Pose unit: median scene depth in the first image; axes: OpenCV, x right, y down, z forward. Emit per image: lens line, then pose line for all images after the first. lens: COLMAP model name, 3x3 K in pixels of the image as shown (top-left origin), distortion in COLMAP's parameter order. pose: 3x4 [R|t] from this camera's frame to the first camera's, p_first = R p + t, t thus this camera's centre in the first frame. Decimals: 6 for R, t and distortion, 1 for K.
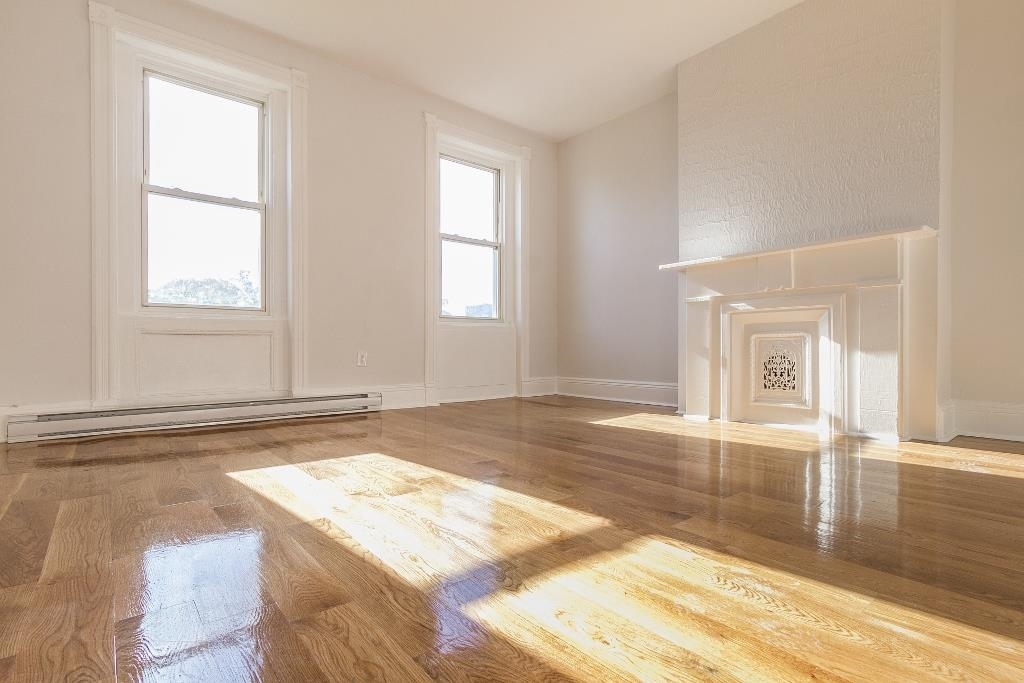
lens RADIAL K [[502.1, 0, 517.5], [0, 502.1, 350.8], [0, 0, 1]] dist [-0.002752, -0.000451]
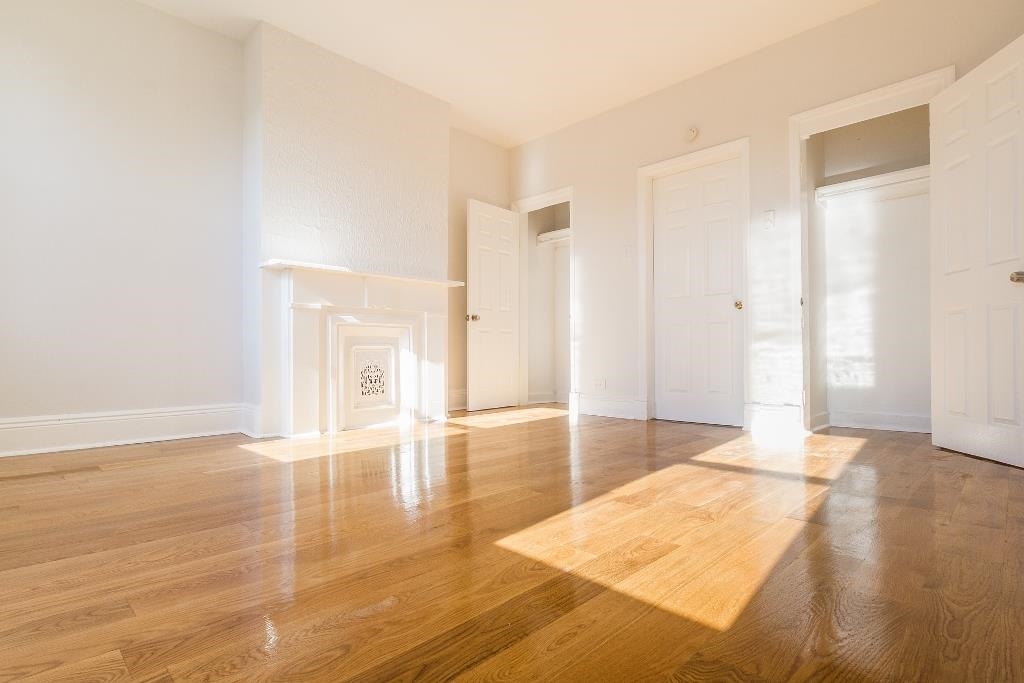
lens RADIAL K [[502.1, 0, 517.5], [0, 502.1, 350.8], [0, 0, 1]] dist [-0.002752, -0.000451]
pose [[-0.108207, 0.010703, 0.994071, -0.659150], [0.012380, 0.999879, -0.009418, -0.008136], [-0.994051, 0.011288, -0.108326, 0.796959]]
